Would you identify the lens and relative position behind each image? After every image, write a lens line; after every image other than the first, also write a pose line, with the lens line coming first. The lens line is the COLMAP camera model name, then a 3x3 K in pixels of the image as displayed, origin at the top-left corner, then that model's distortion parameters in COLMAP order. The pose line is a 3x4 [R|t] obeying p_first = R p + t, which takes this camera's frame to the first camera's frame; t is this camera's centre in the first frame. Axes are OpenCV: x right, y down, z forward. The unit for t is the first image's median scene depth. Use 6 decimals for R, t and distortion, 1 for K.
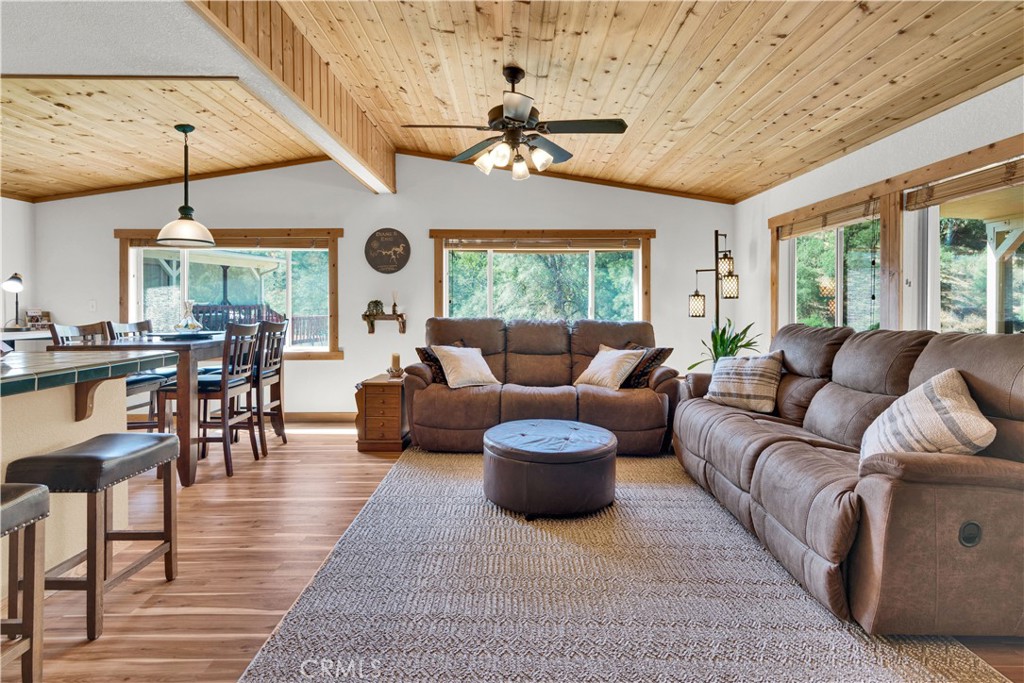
lens RADIAL K [[518.1, 0, 518.7], [0, 518.1, 303.2], [0, 0, 1]] dist [0.006273, 0.004084]
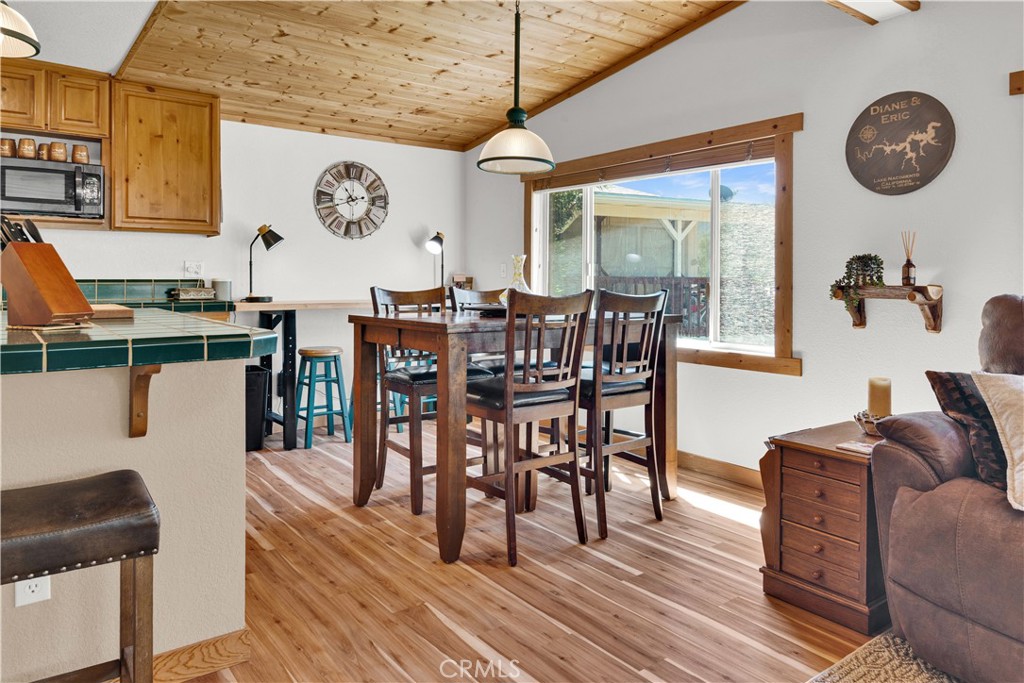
lens RADIAL K [[682.8, 0, 497.0], [0, 682.8, 272.9], [0, 0, 1]] dist [0.012514, -0.004073]
pose [[0.589967, -0.001712, -0.807425, 0.022552], [-0.007163, 0.999947, -0.007354, 0.019428], [0.807395, 0.010122, 0.589924, 0.437411]]
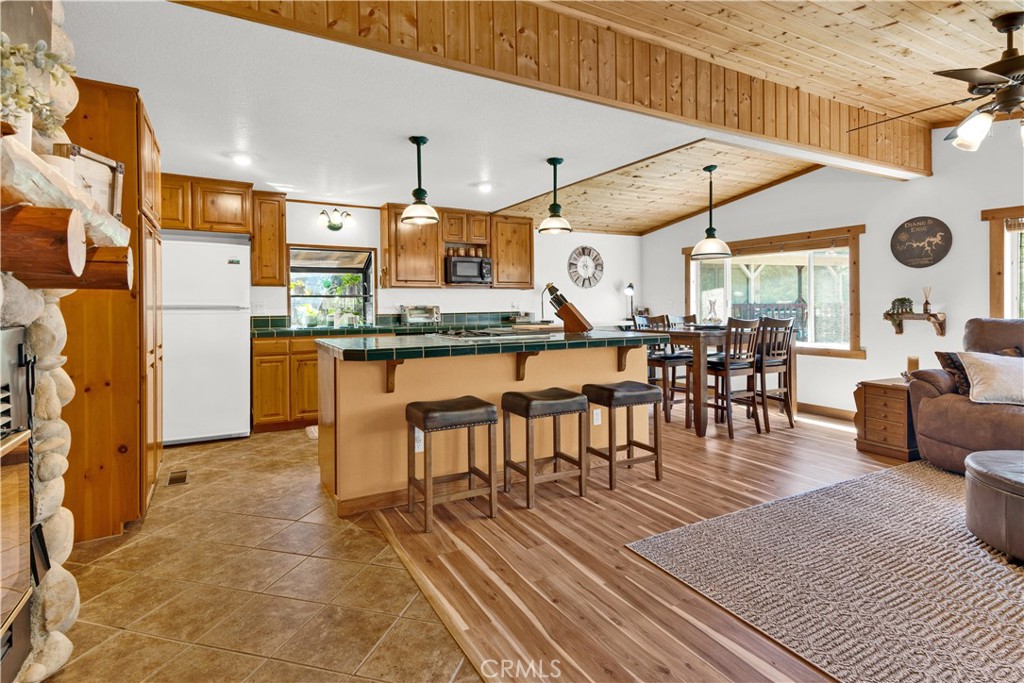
lens RADIAL K [[518.1, 0, 495.9], [0, 518.1, 304.0], [0, 0, 1]] dist [0.006273, 0.004084]
pose [[0.459297, -0.000833, -0.888283, 0.242238], [0.005705, 0.999982, 0.002012, -0.001153], [0.888265, -0.005991, 0.459293, -0.070496]]
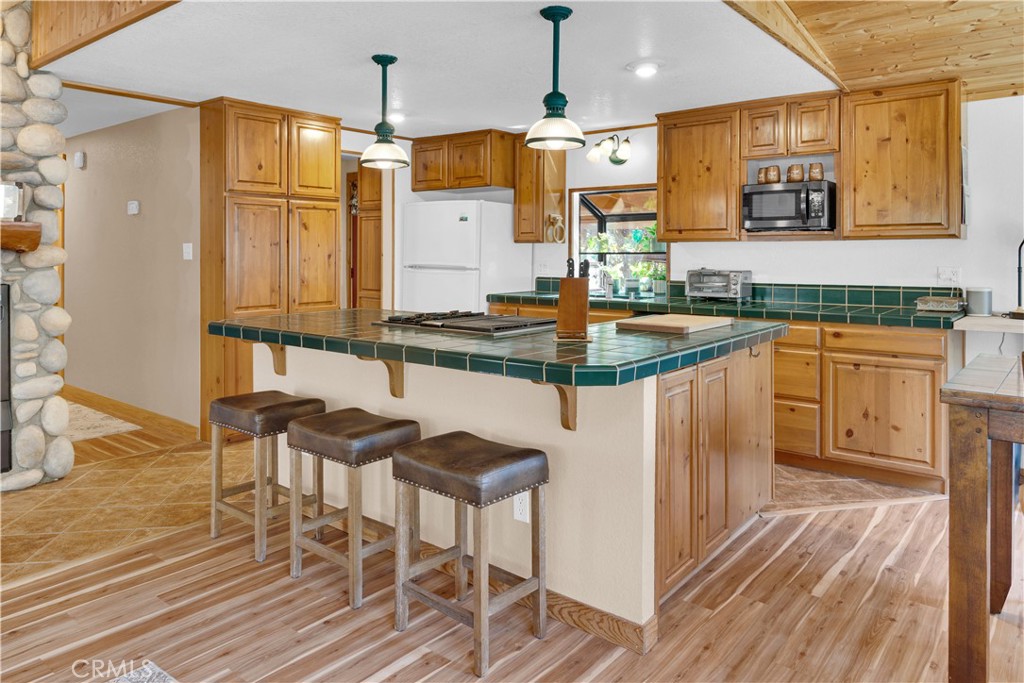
lens RADIAL K [[682.8, 0, 497.9], [0, 682.8, 251.5], [0, 0, 1]] dist [0.012514, -0.004073]
pose [[-0.644357, 0.001166, -0.764724, 0.017346], [0.003190, 0.999994, -0.001163, -0.023531], [0.764718, -0.003189, -0.644357, 0.802359]]
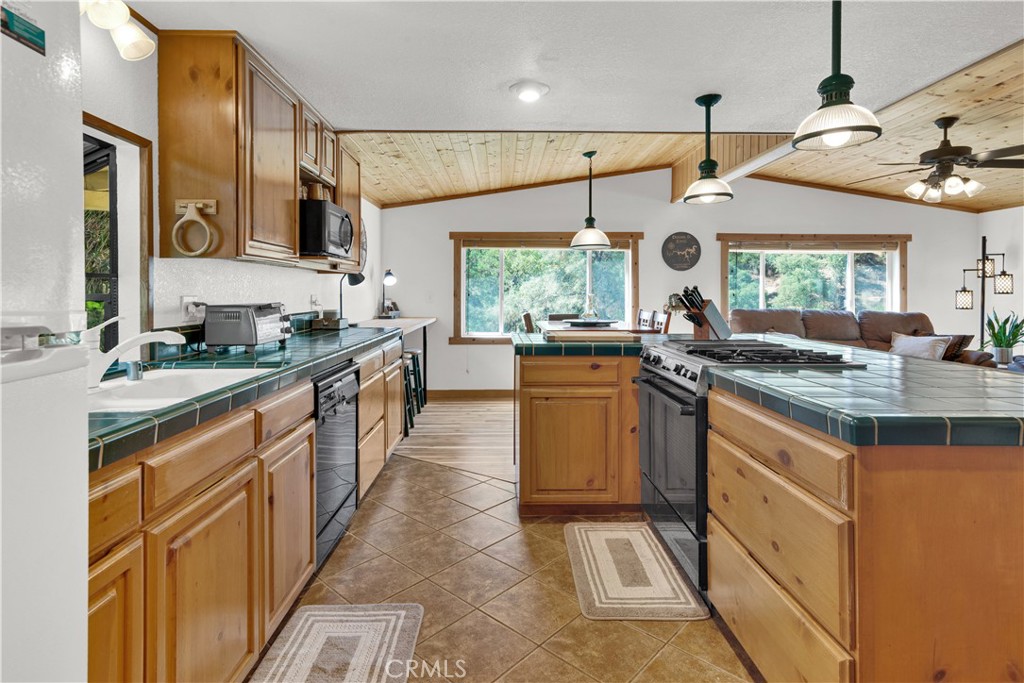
lens RADIAL K [[518.1, 0, 516.9], [0, 518.1, 289.5], [0, 0, 1]] dist [0.006273, 0.004084]
pose [[0.999941, 0.004482, 0.009880, -0.740881], [-0.004442, 0.999982, -0.004075, -0.009603], [-0.009898, 0.004031, 0.999943, -0.198376]]
